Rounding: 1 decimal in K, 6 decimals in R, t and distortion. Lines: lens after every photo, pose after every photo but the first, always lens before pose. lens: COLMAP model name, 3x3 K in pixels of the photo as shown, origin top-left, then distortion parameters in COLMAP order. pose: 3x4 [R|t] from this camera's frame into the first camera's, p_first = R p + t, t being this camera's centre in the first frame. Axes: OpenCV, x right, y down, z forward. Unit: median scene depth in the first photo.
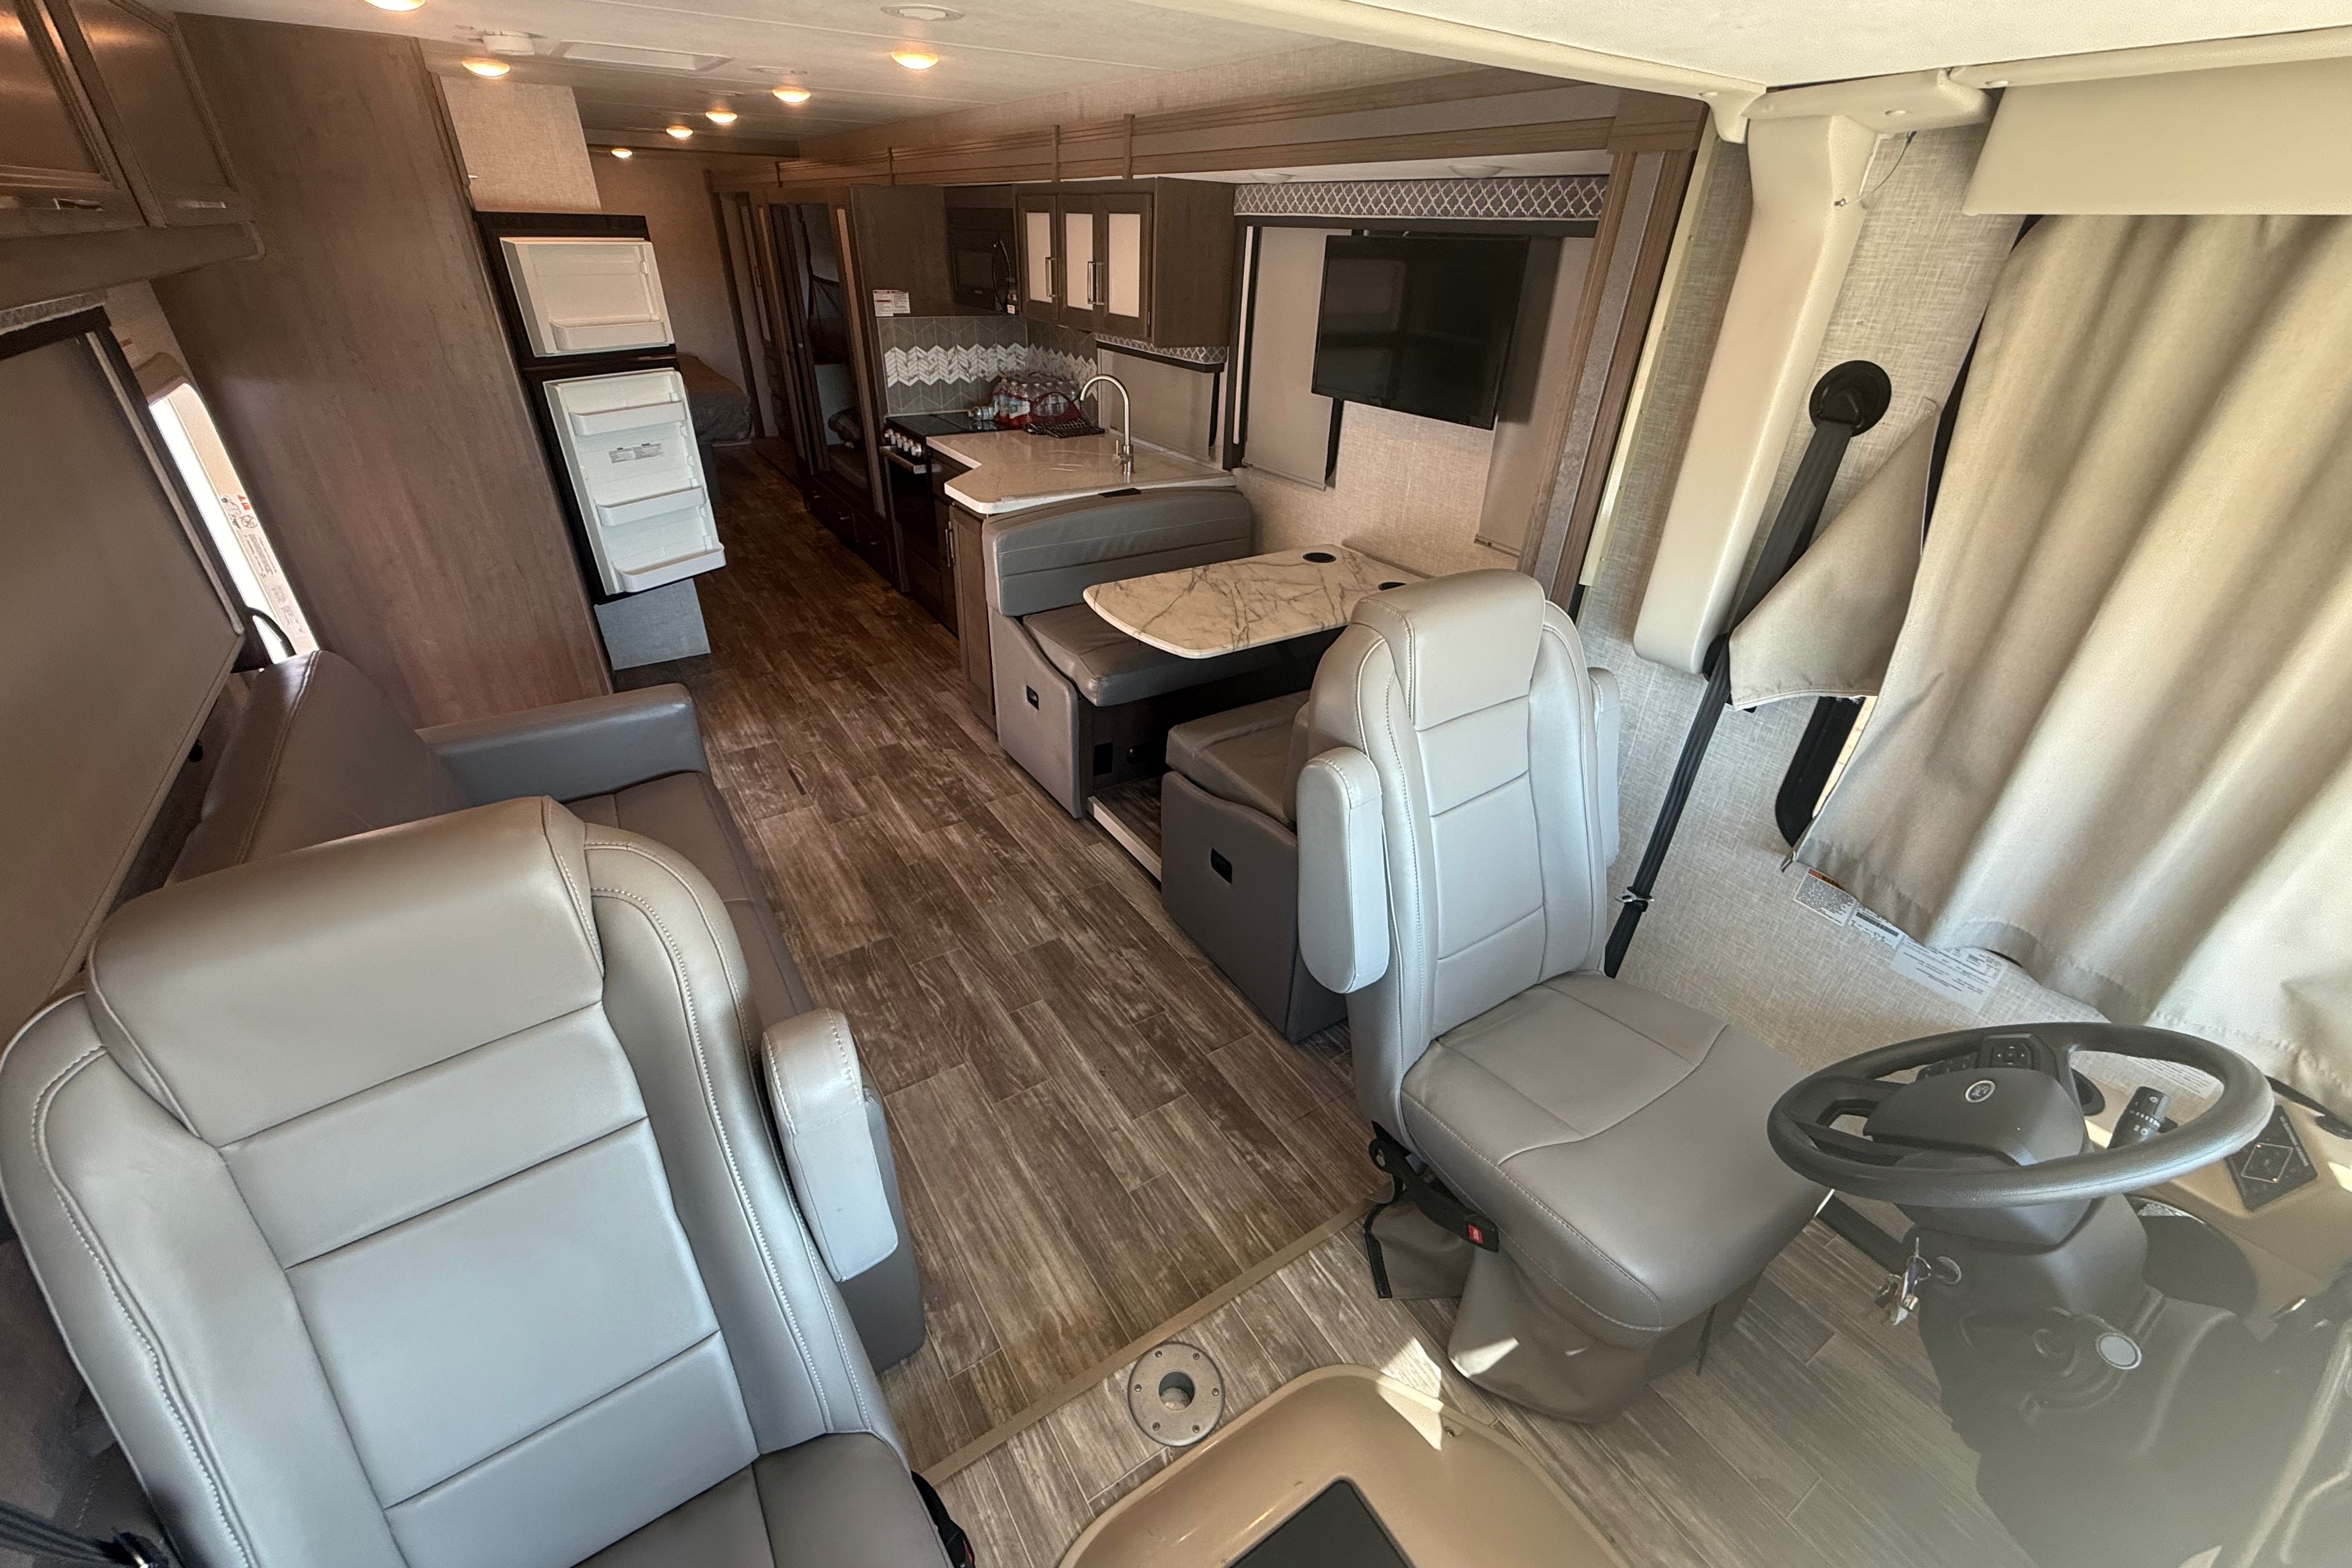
lens RADIAL K [[937.6, 0, 1171.9], [0, 937.6, 786.8], [0, 0, 1]] dist [-0.001867, 0.000426]
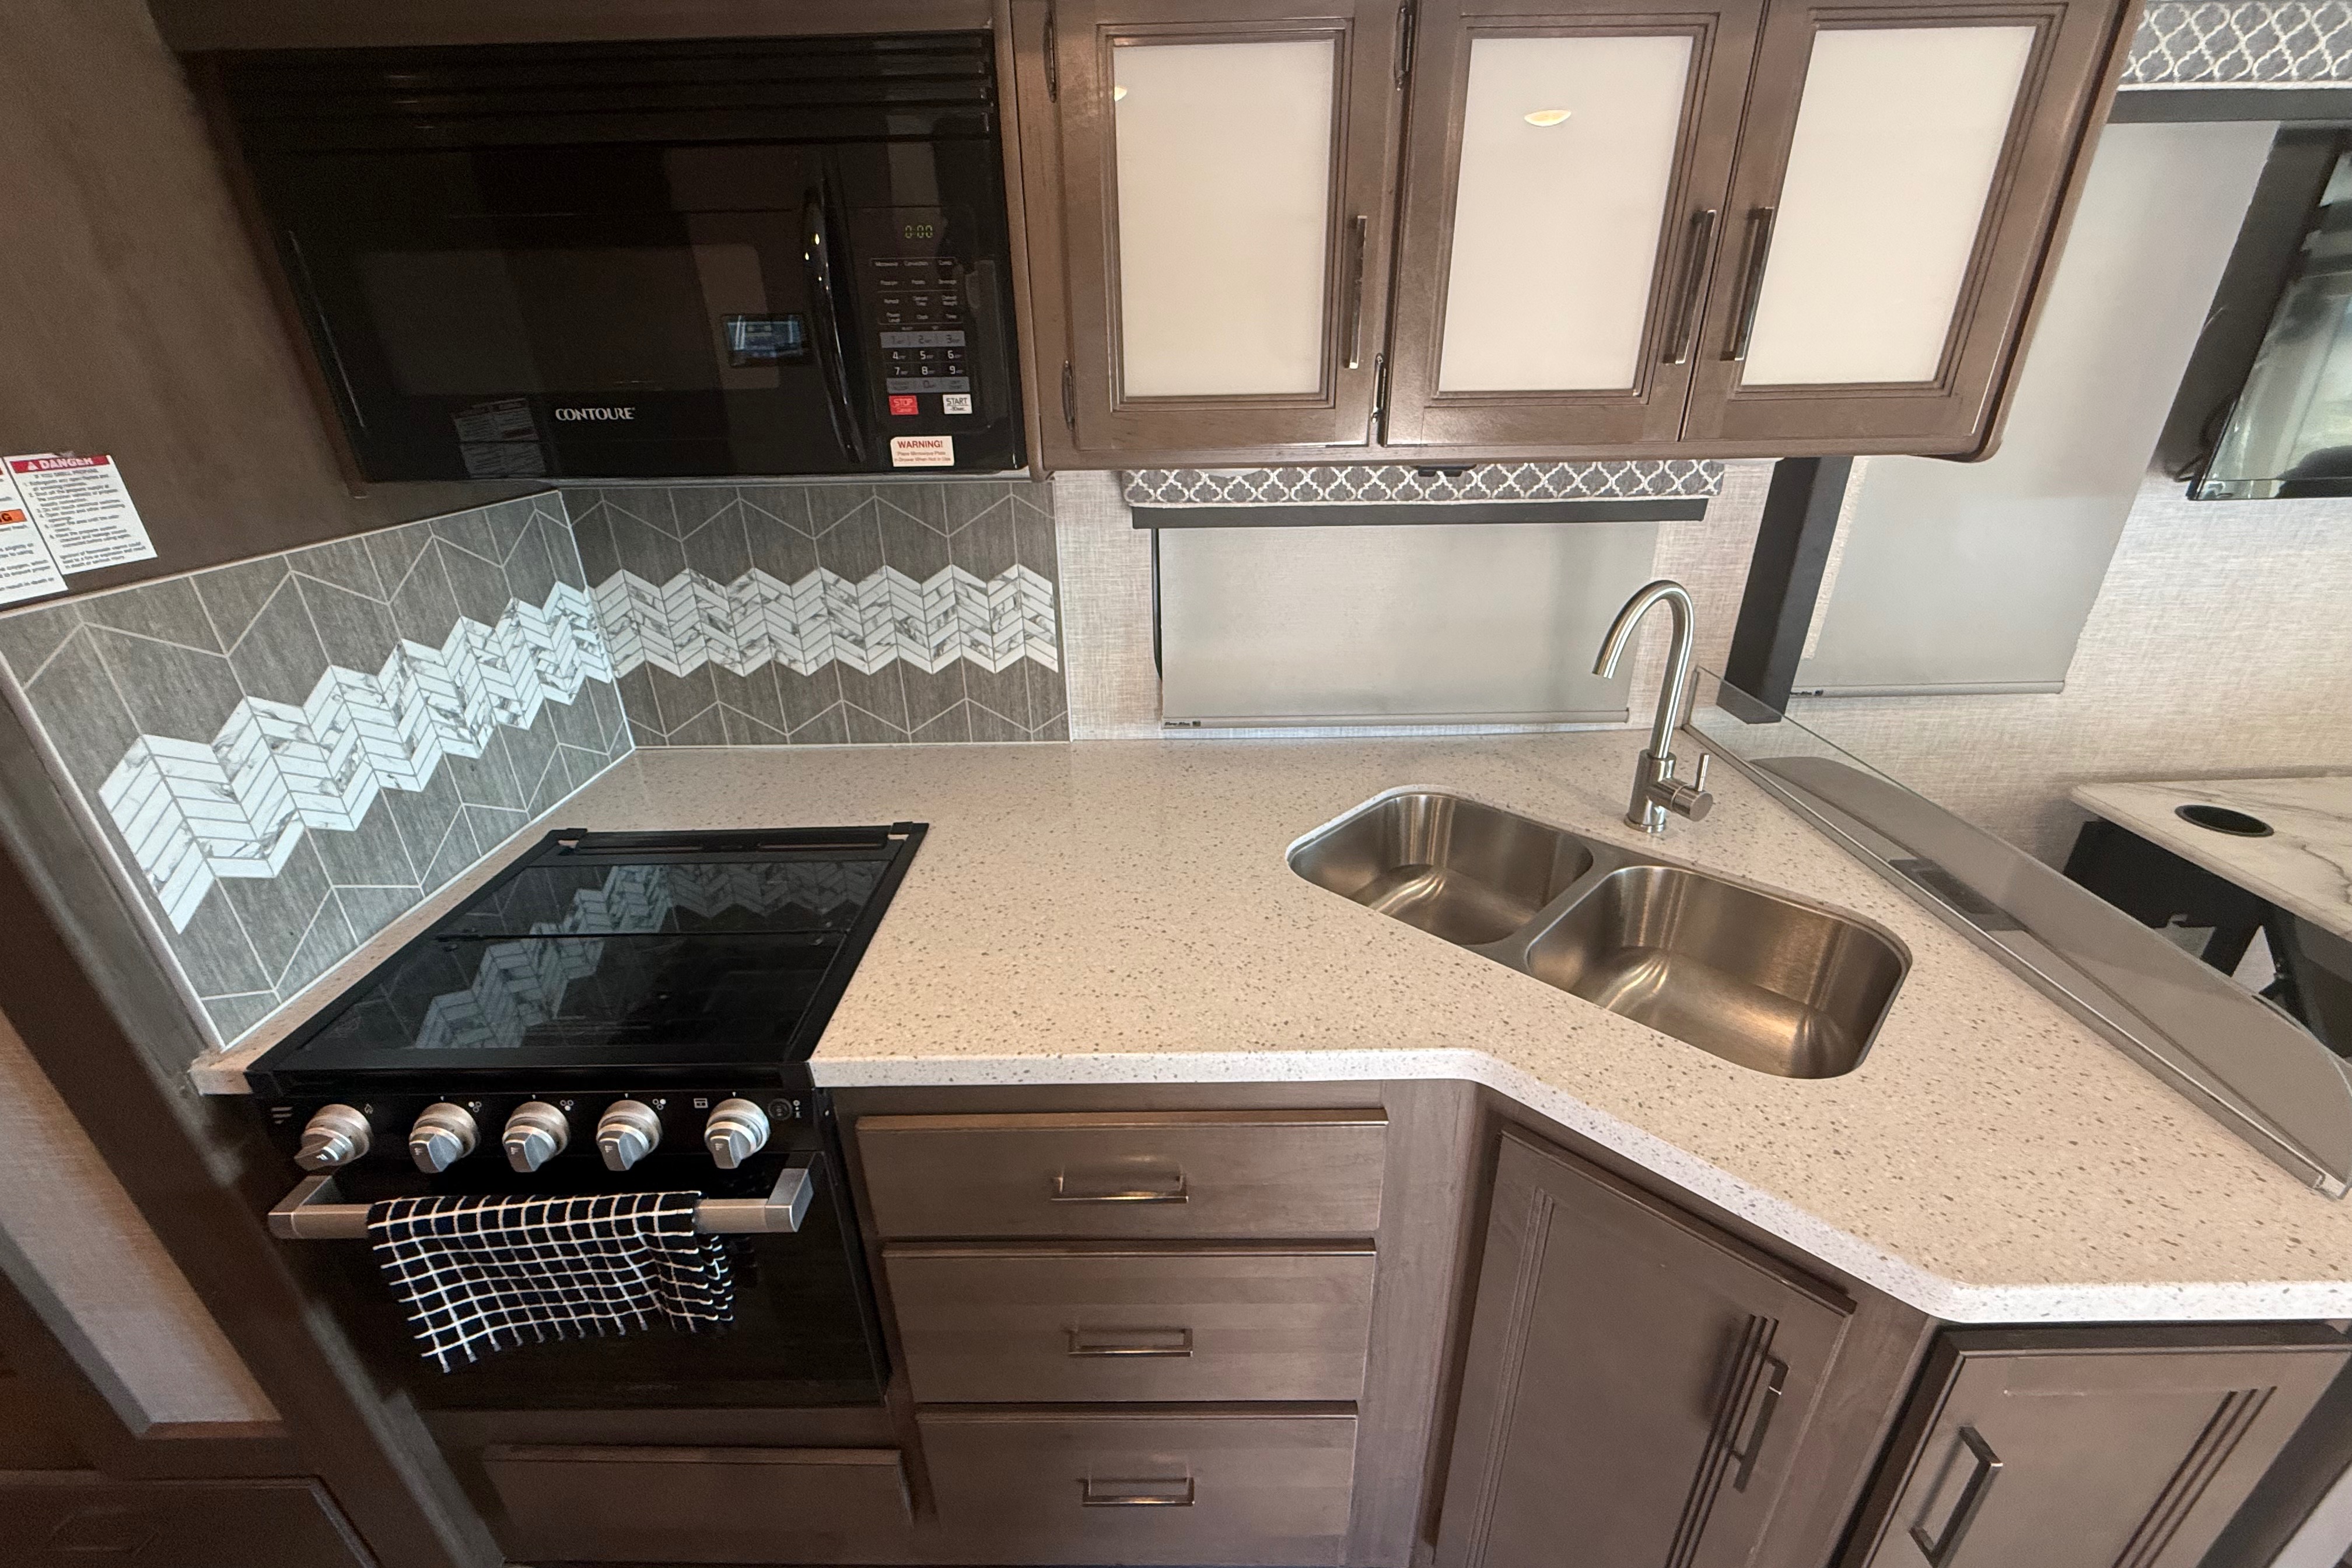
lens RADIAL K [[937.6, 0, 1179.0], [0, 937.6, 797.0], [0, 0, 1]] dist [-0.001867, 0.000426]
pose [[0.542286, -0.396537, 0.740732, -0.609734], [0.459160, 0.878193, 0.133976, -0.721810], [-0.703632, 0.267461, 0.658306, 1.361074]]
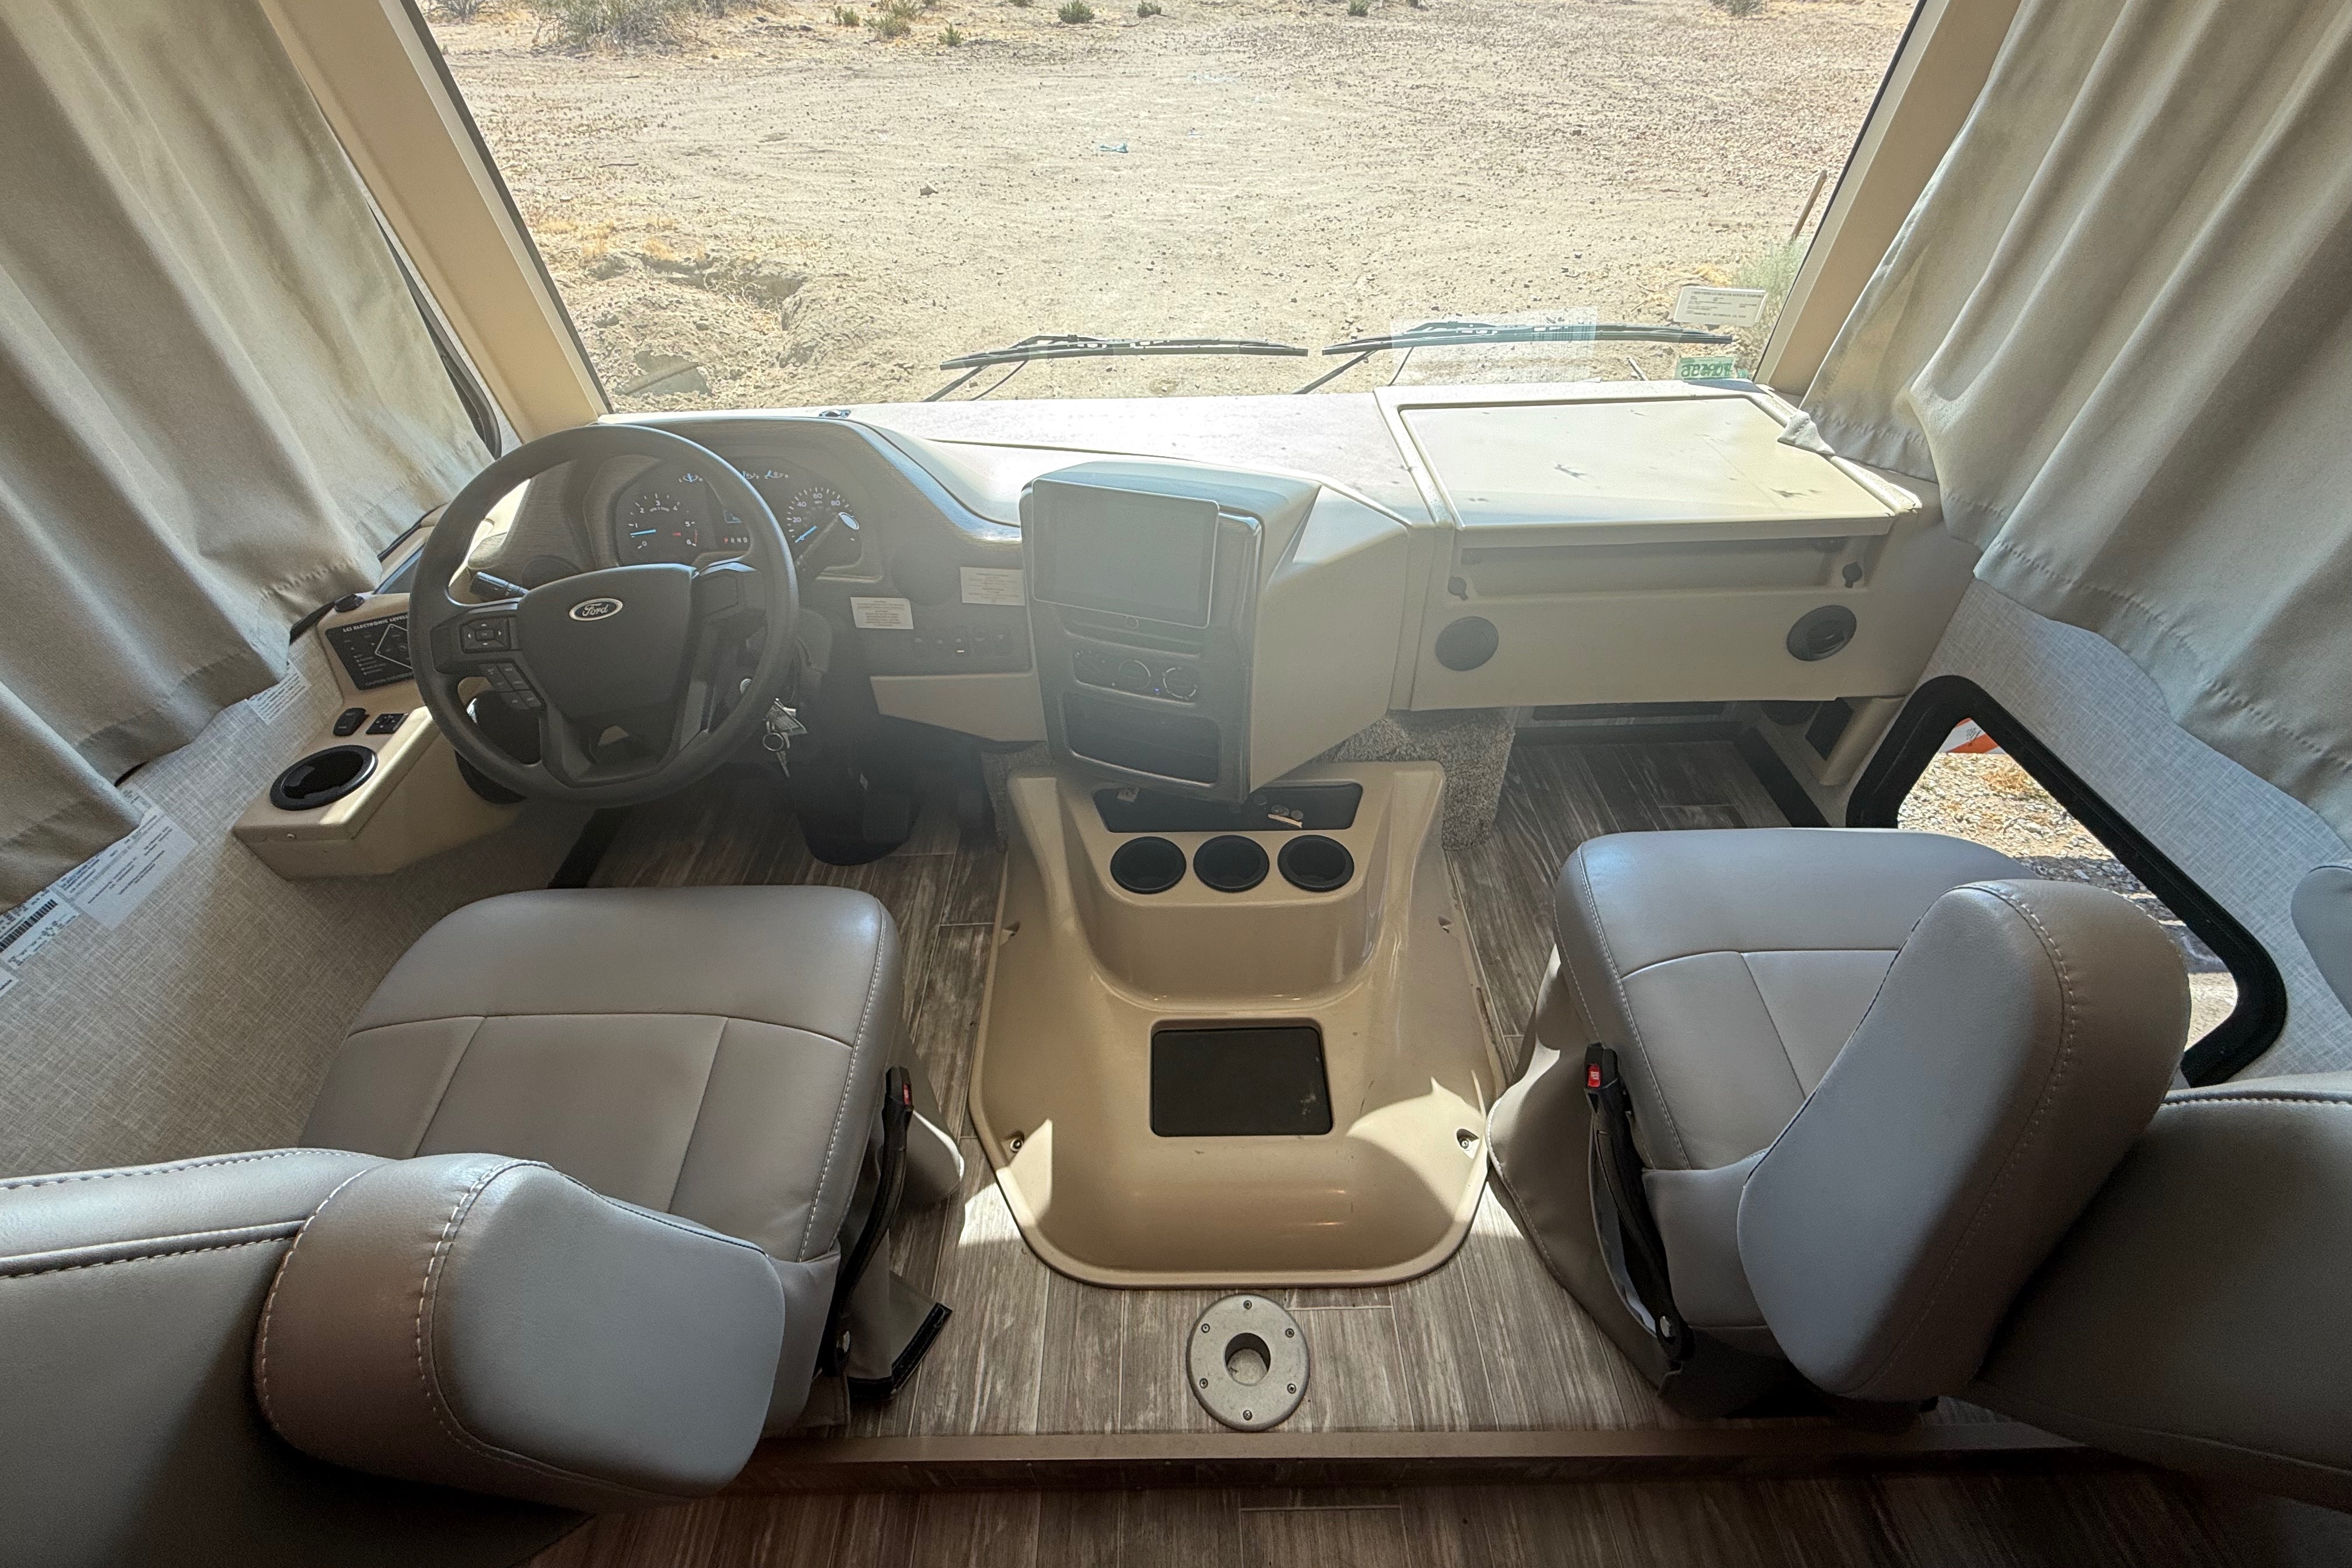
lens RADIAL K [[937.6, 0, 1174.6], [0, 937.6, 778.7], [0, 0, 1]] dist [-0.001867, 0.000426]
pose [[-0.847754, -0.360512, 0.389030, -0.045866], [0.272276, 0.333648, 0.902521, -0.152420], [-0.455169, 0.871040, -0.184693, 0.470936]]
